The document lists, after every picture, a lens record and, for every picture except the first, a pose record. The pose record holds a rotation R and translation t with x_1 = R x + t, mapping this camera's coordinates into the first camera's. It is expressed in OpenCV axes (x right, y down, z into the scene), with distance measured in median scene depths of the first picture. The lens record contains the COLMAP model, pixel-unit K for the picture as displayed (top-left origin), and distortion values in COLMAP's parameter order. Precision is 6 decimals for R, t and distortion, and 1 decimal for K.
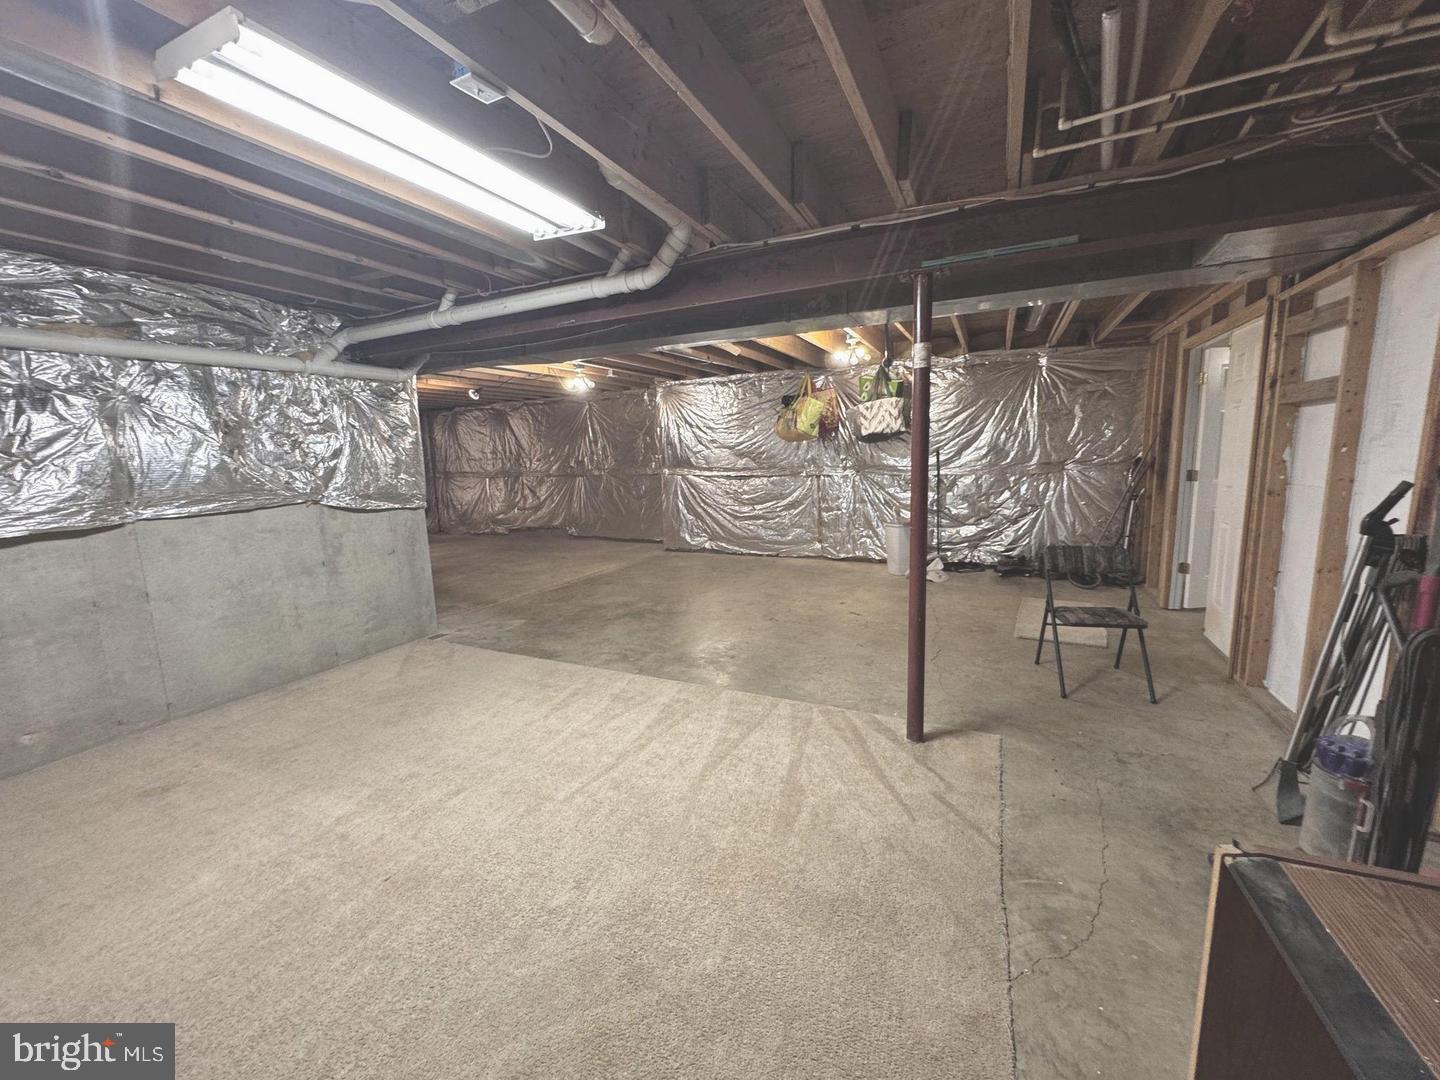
lens RADIAL K [[581.2, 0, 719.9], [0, 581.2, 543.0], [0, 0, 1]] dist [-0.002546, 0.000147]
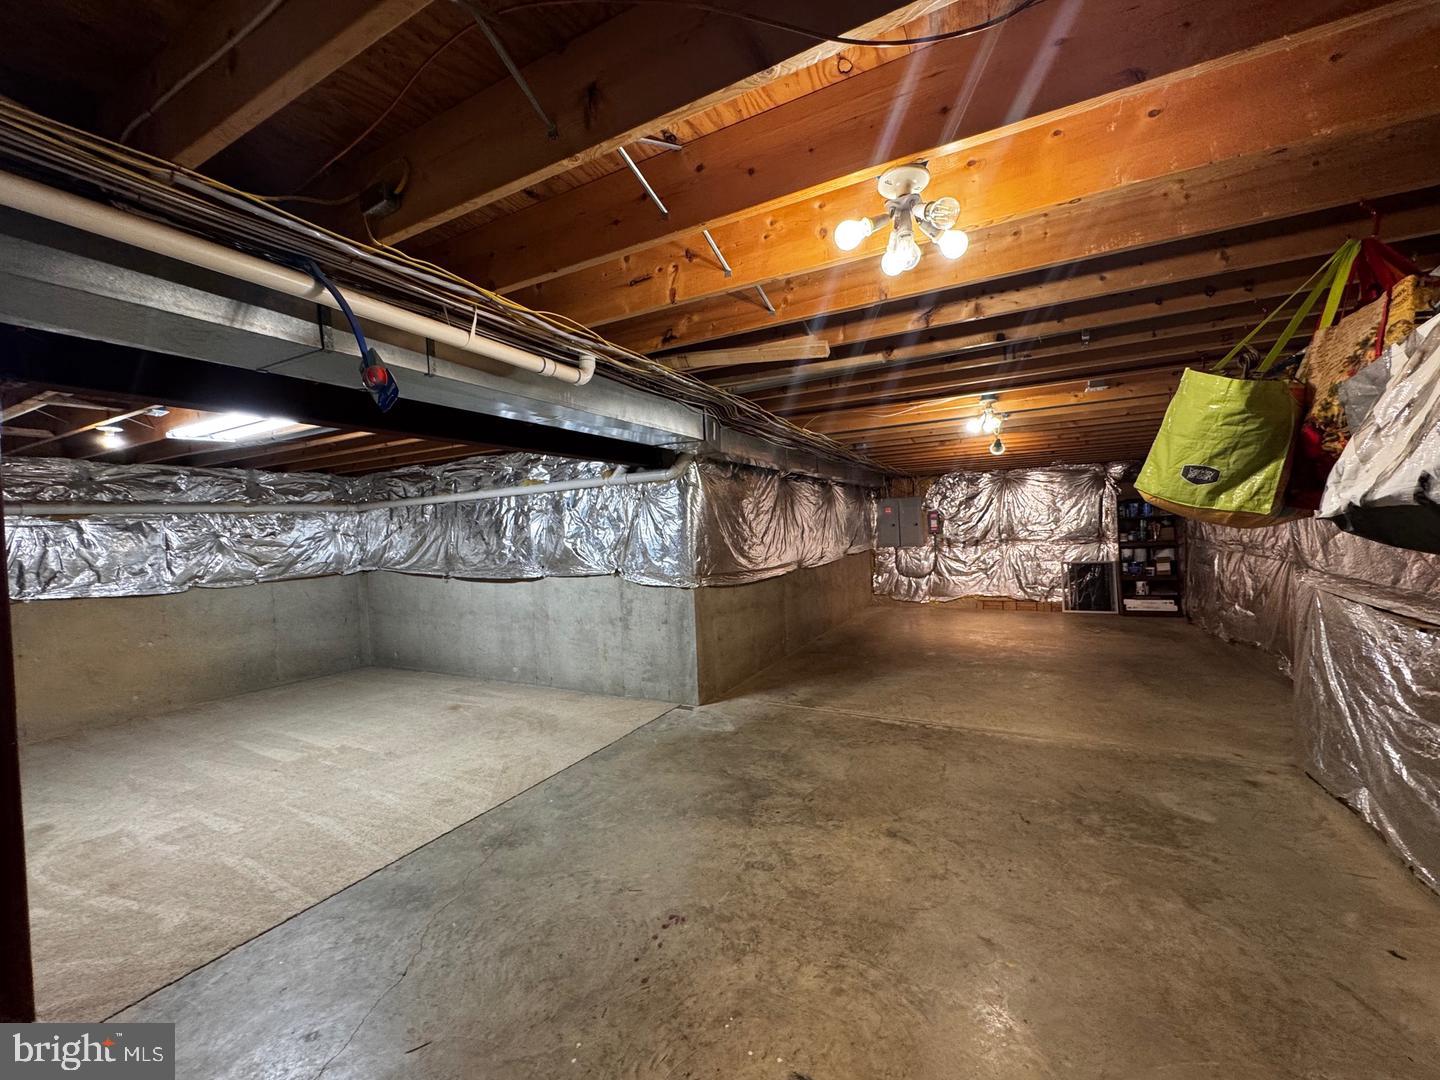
lens RADIAL K [[581.2, 0, 721.4], [0, 581.2, 534.9], [0, 0, 1]] dist [-0.002546, 0.000147]
pose [[-0.044799, 0.040625, -0.998170, 0.593093], [-0.113433, 0.992504, 0.045486, -0.221931], [0.992535, 0.115263, -0.039855, 1.110023]]
